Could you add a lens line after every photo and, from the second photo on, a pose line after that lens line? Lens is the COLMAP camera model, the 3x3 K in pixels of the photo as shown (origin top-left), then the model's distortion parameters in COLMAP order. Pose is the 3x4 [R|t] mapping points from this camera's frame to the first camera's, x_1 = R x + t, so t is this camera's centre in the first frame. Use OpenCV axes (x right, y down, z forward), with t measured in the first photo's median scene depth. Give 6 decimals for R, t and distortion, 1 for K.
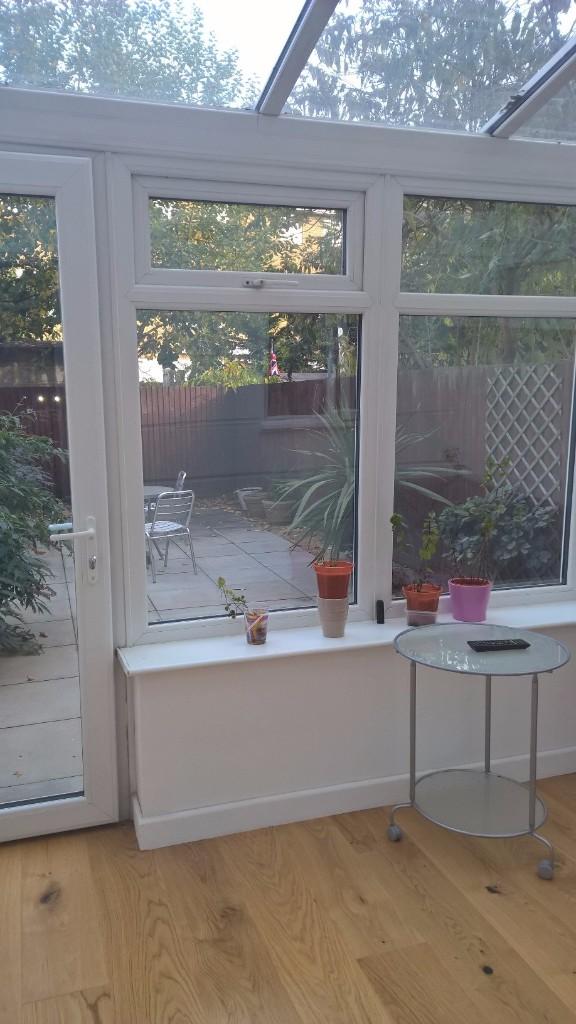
lens RADIAL K [[751.1, 0, 263.4], [0, 751.1, 509.0], [0, 0, 1]] dist [0.071026, -0.062791]
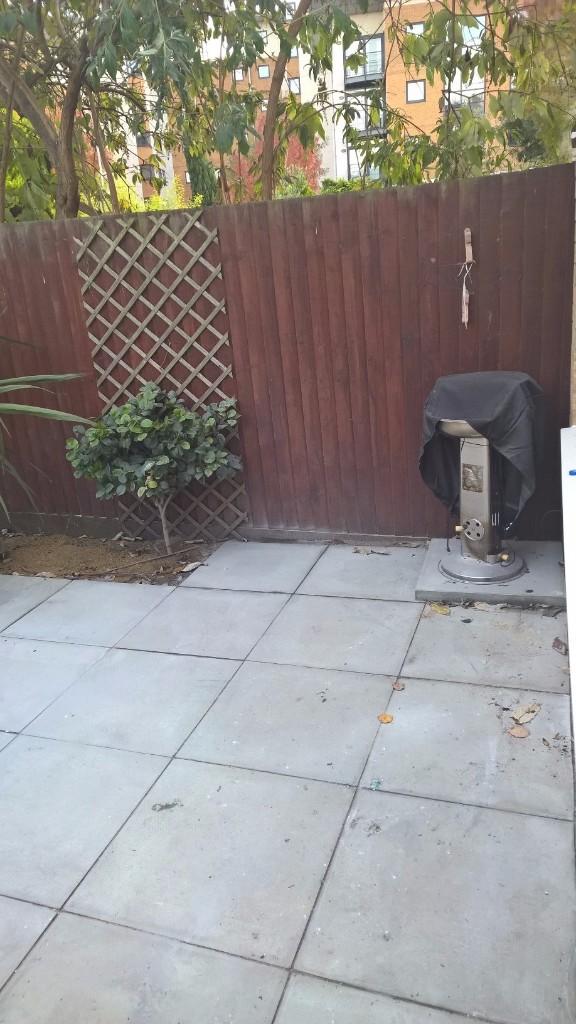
lens RADIAL K [[751.1, 0, 285.6], [0, 751.1, 511.9], [0, 0, 1]] dist [0.071026, -0.062791]
pose [[0.603627, -0.289073, 0.743015, -0.205336], [0.186417, 0.957293, 0.220993, -0.053241], [-0.775166, 0.005113, 0.631737, 0.443093]]
